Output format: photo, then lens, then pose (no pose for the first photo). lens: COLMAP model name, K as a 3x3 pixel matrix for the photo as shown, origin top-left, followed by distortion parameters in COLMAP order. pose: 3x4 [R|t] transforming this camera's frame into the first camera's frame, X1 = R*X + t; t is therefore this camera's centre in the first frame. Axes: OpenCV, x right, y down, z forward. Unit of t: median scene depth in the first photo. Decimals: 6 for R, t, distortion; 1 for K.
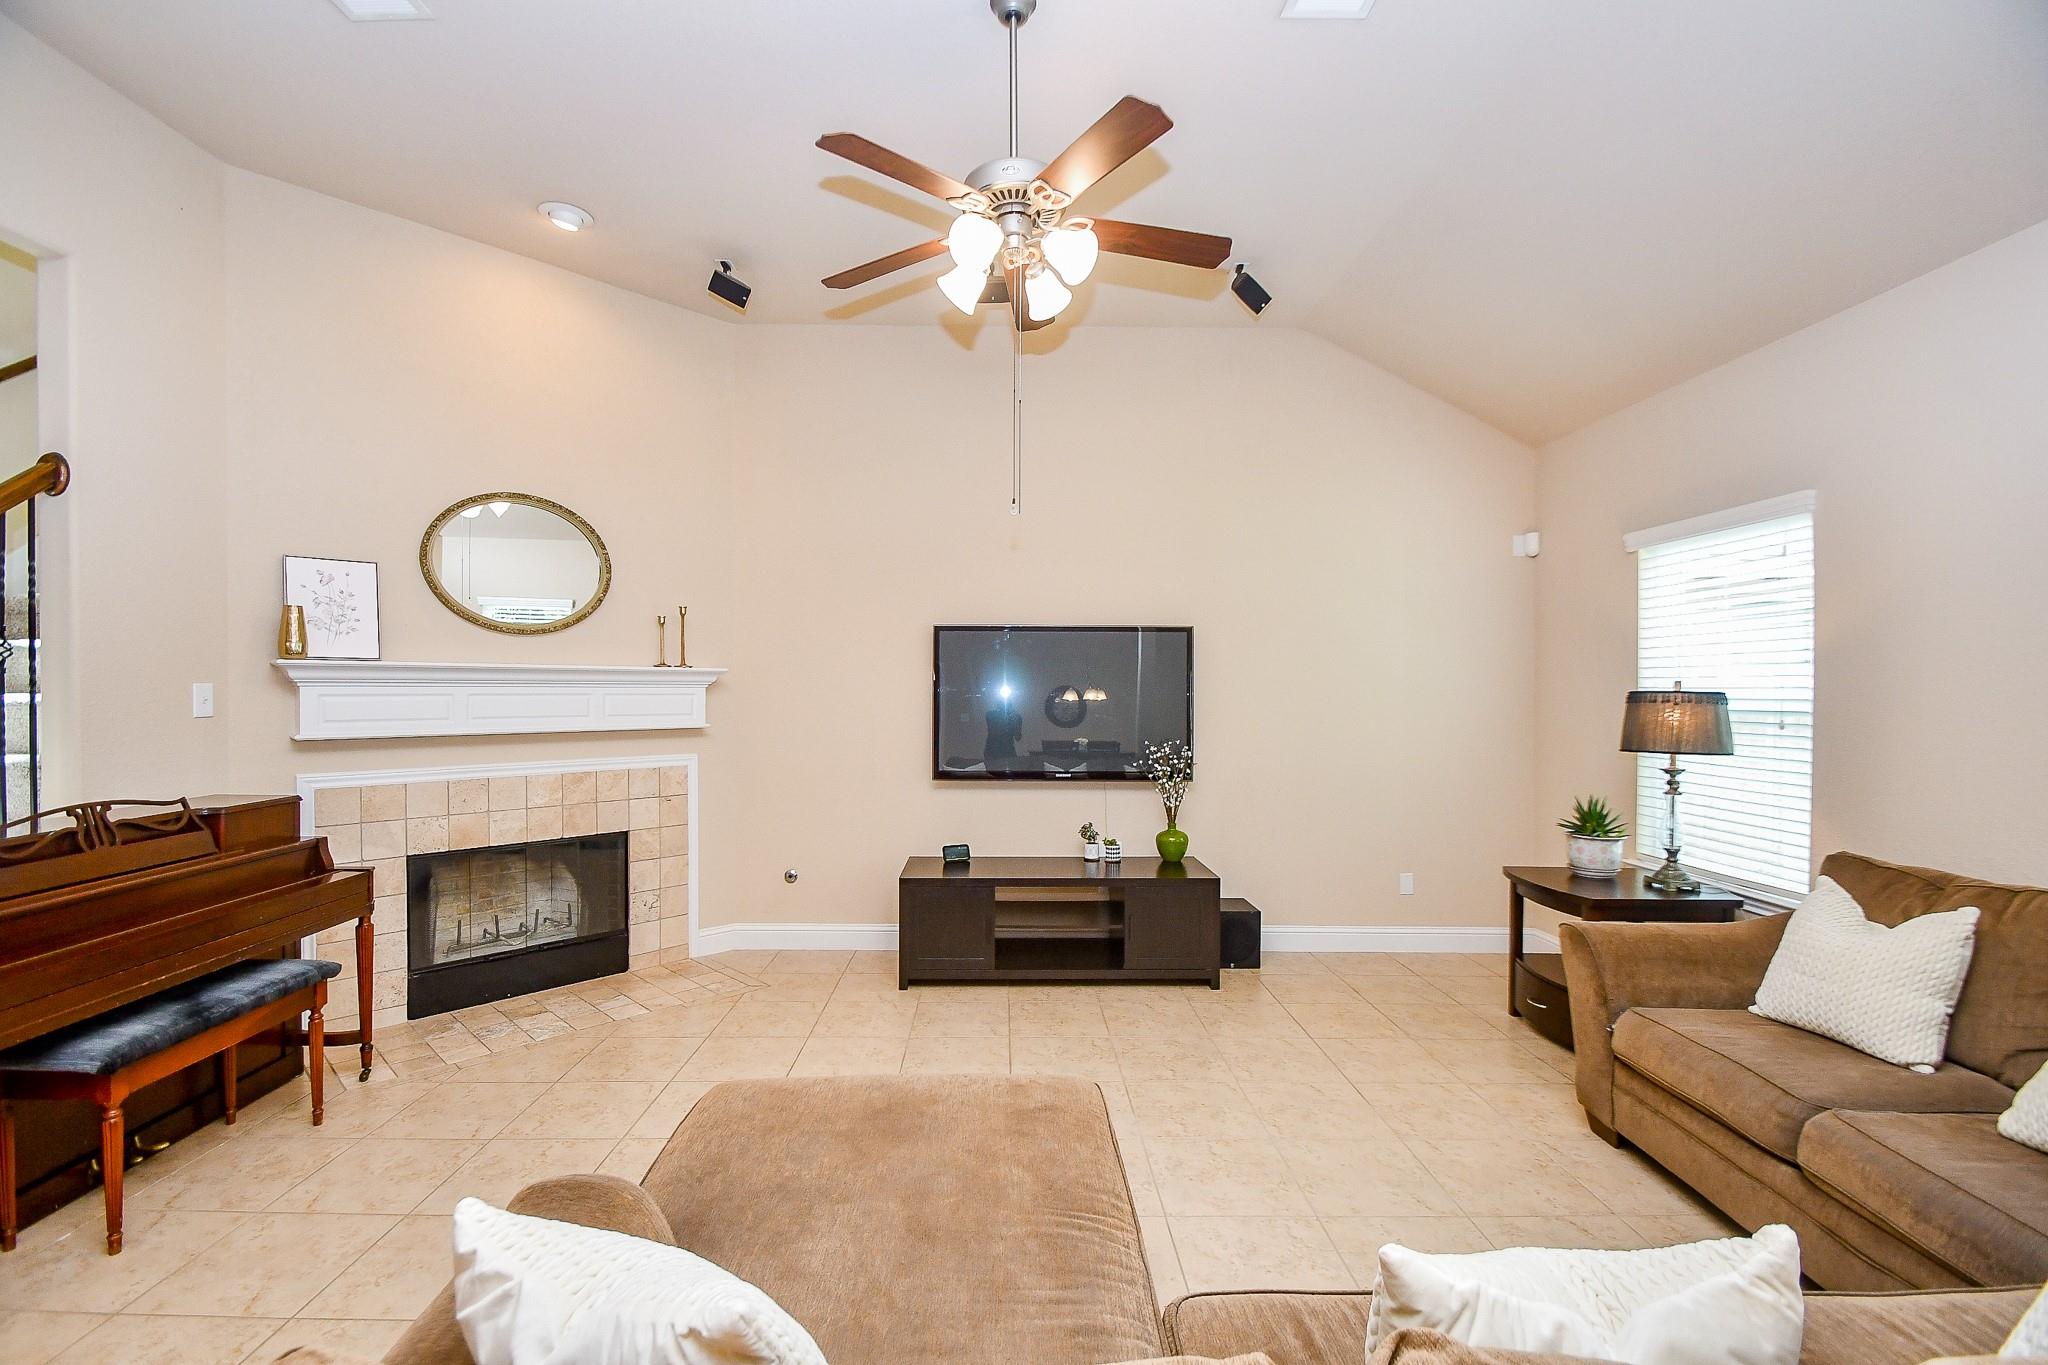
lens RADIAL K [[893.0, 0, 1003.1], [0, 893.0, 705.0], [0, 0, 1]] dist [-0.000434, -0.000828]
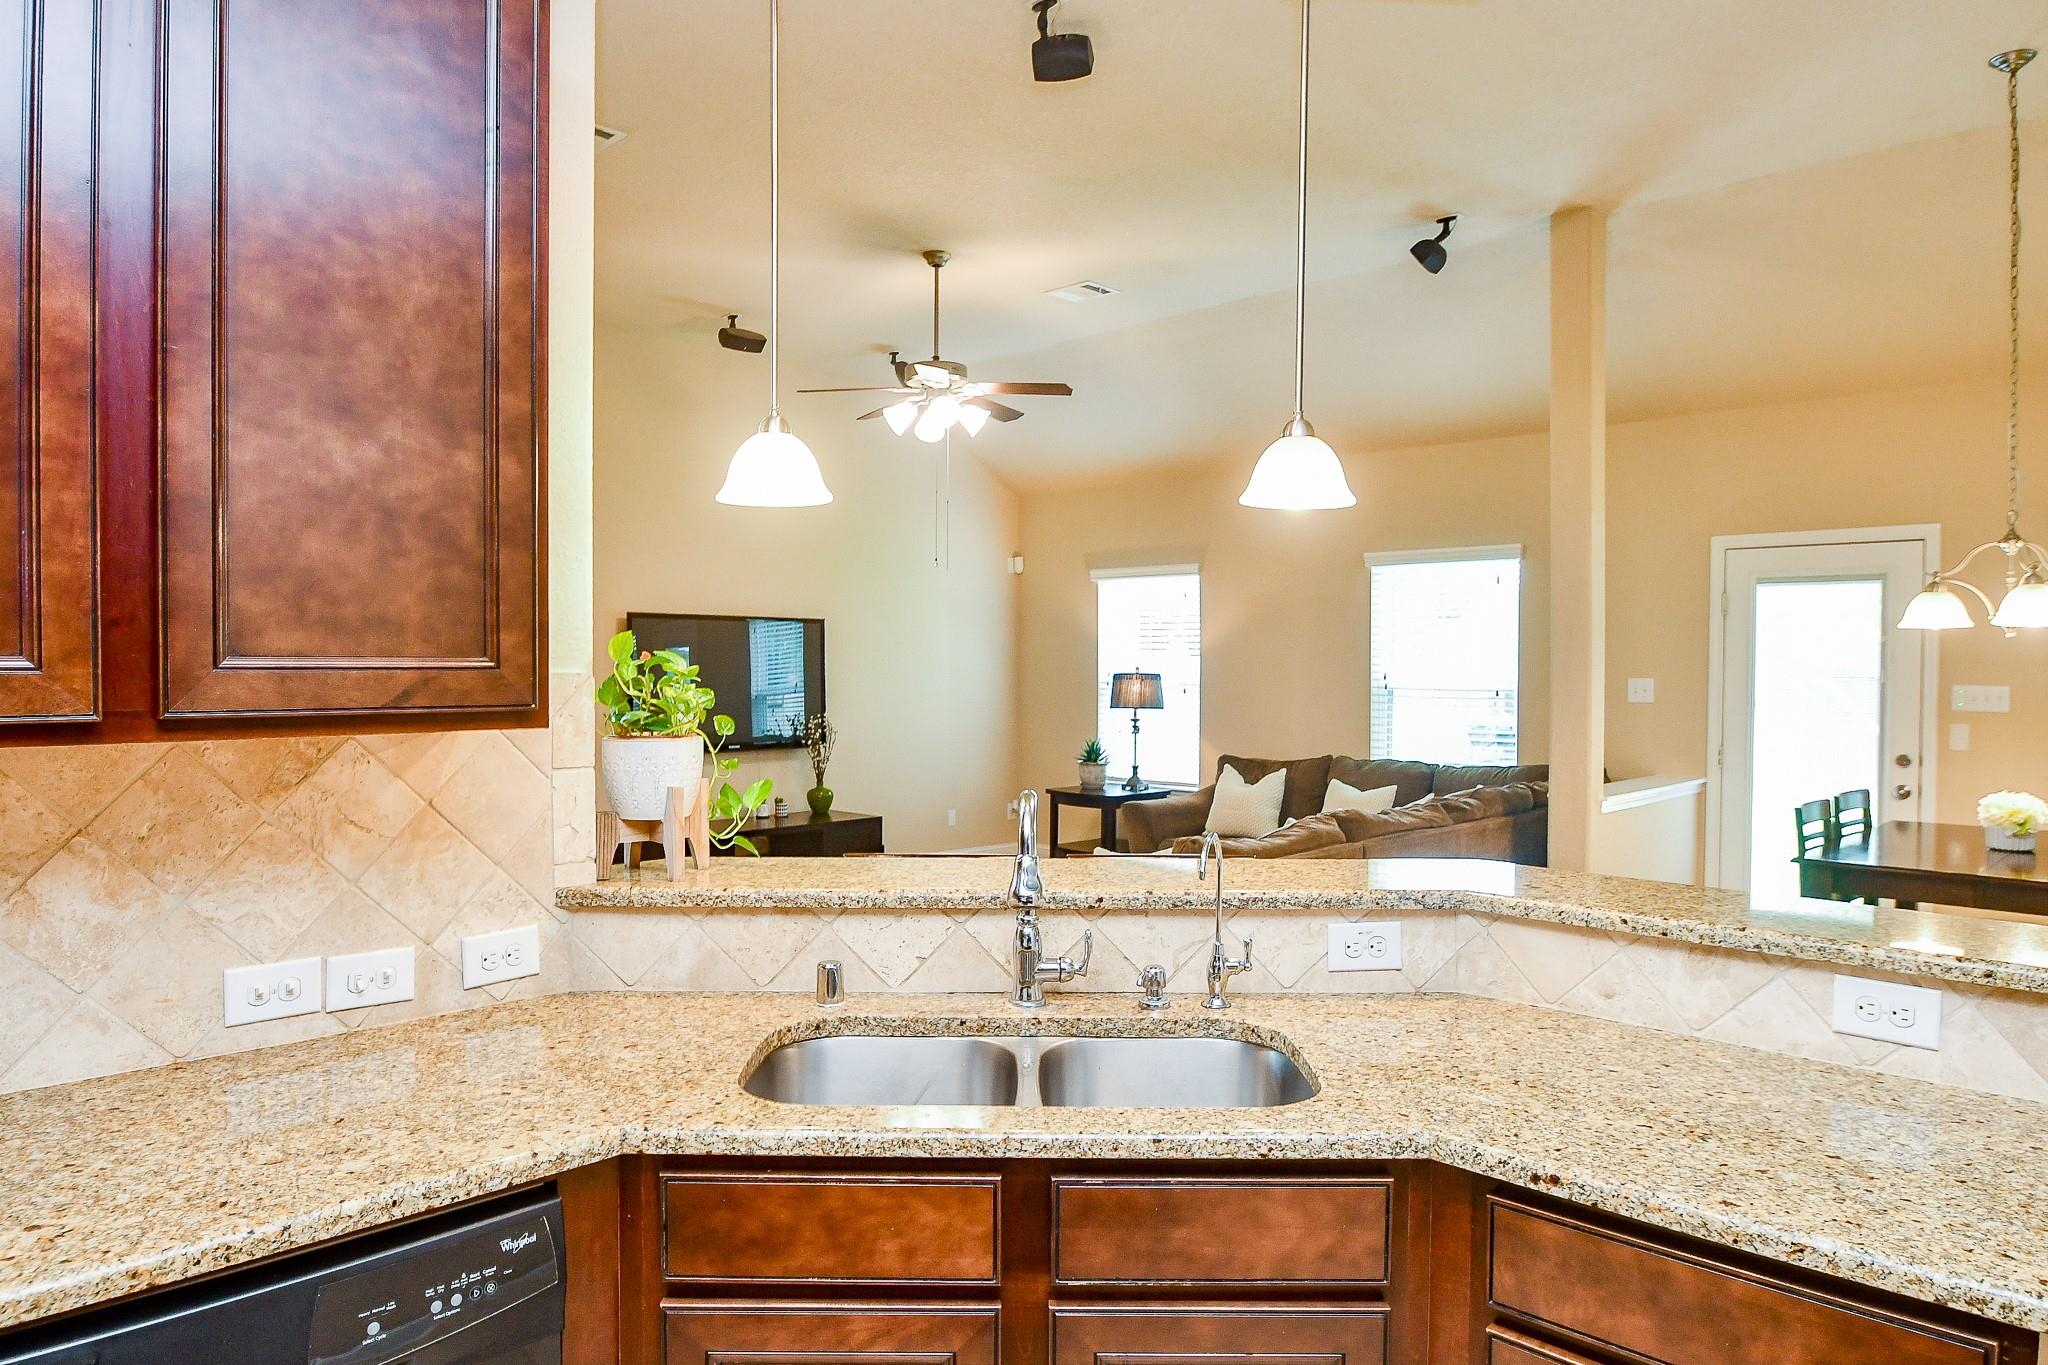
lens RADIAL K [[1300.2, 0, 999.0], [0, 1300.2, 682.9], [0, 0, 1]] dist [-0.018842, -0.000332]
pose [[0.708544, -0.009955, 0.705597, -0.972754], [0.009912, 0.999942, 0.004155, -0.007171], [-0.705597, 0.004050, 0.708601, -0.465695]]
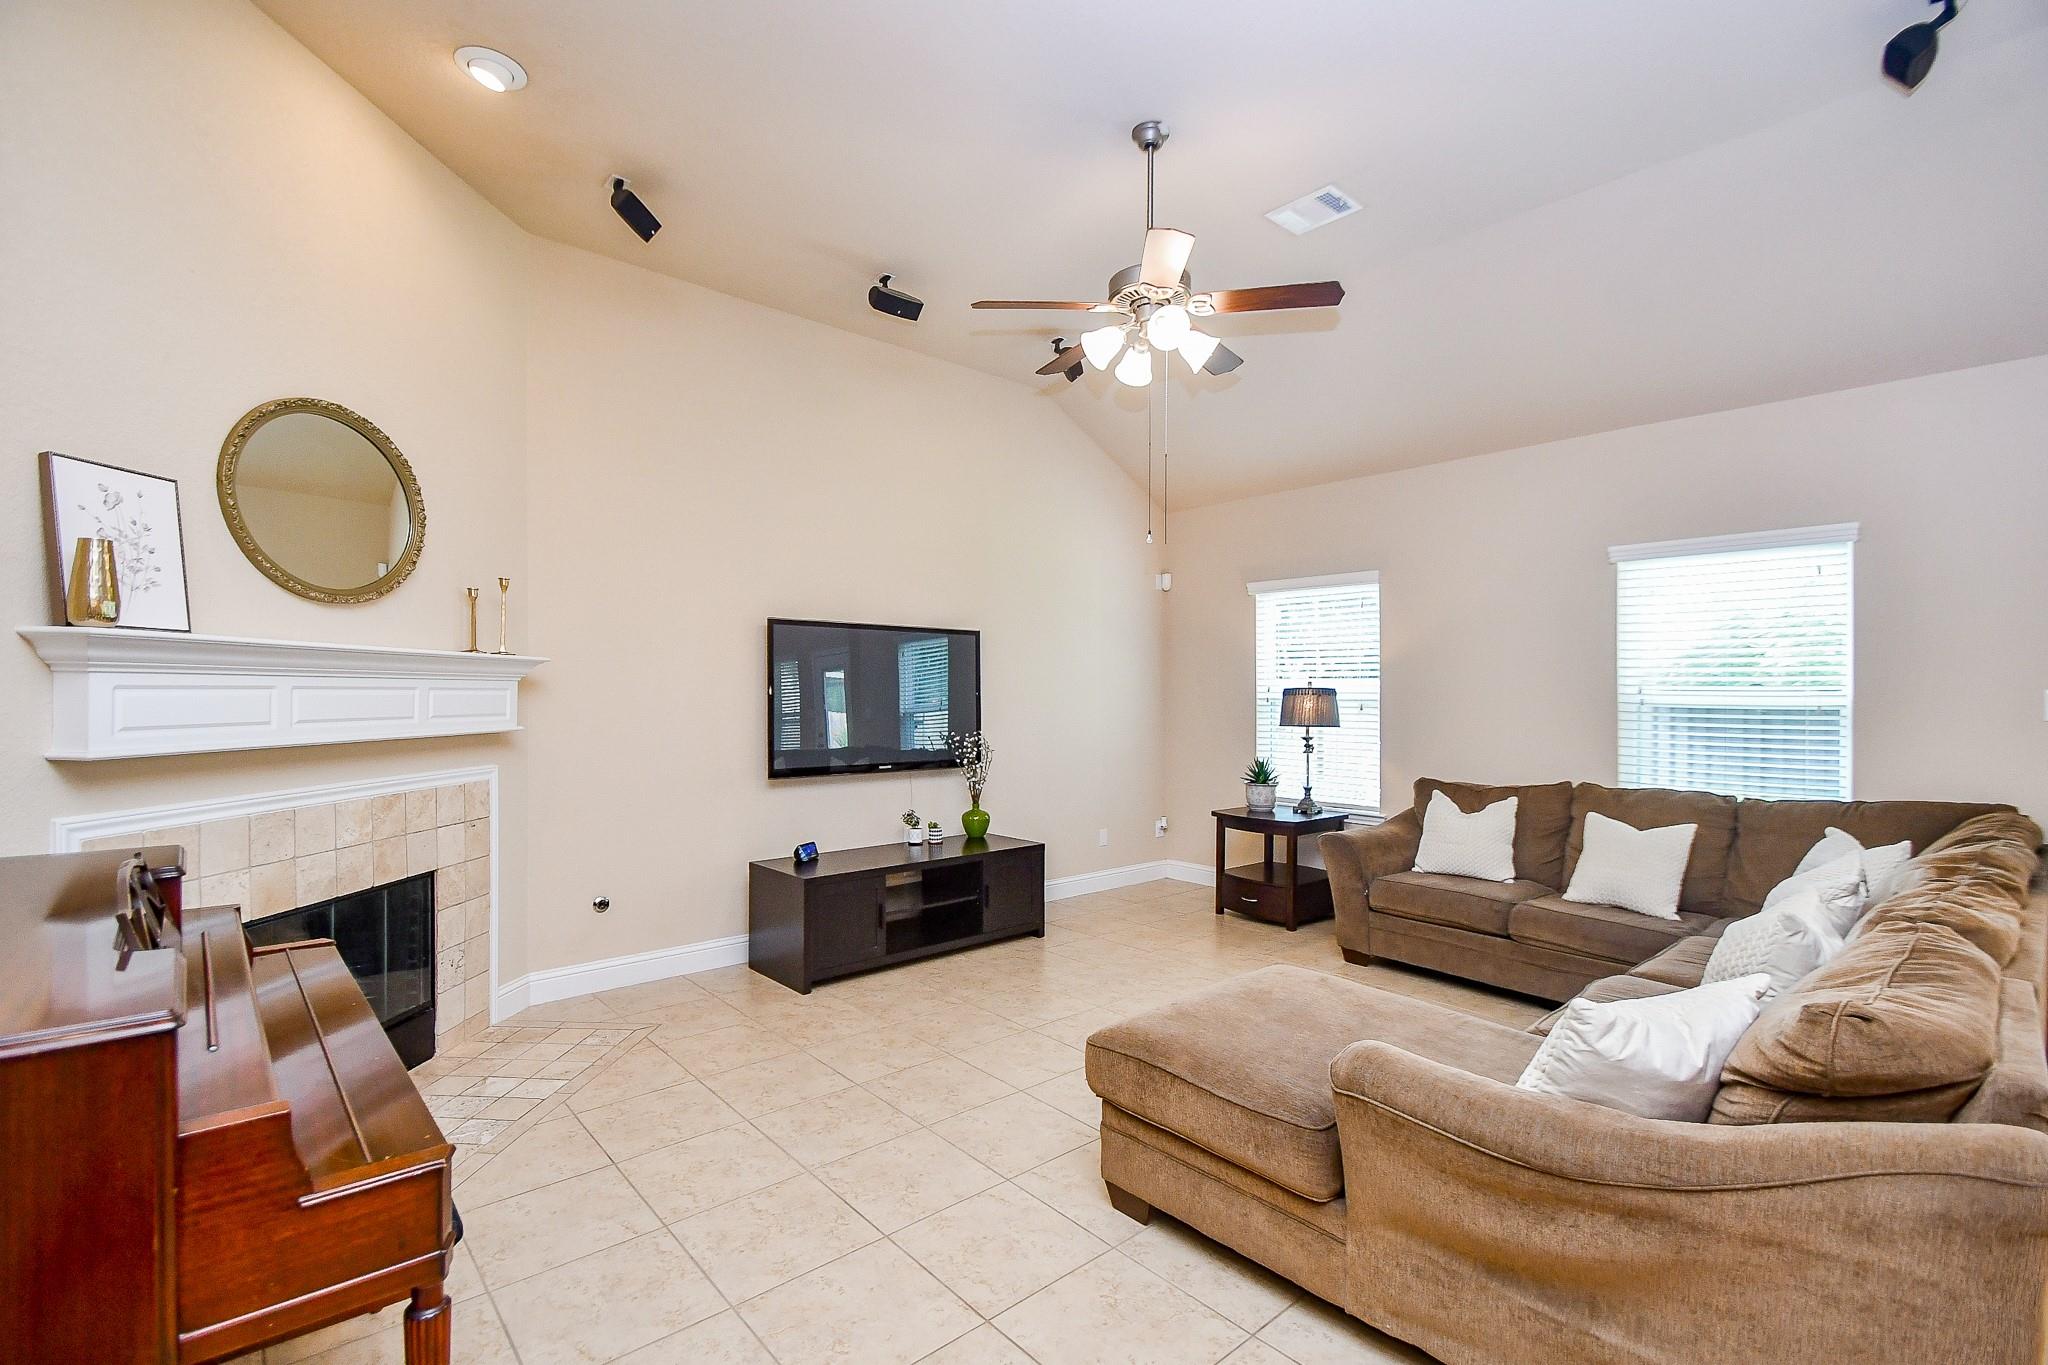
lens RADIAL K [[920.1, 0, 1003.4], [0, 920.1, 697.4], [0, 0, 1]] dist [0.023937, -0.021006]
pose [[0.757007, -0.003672, 0.653397, -0.606221], [0.009558, 0.999939, -0.005454, 0.004304], [-0.653337, 0.010374, 0.756996, 0.097870]]
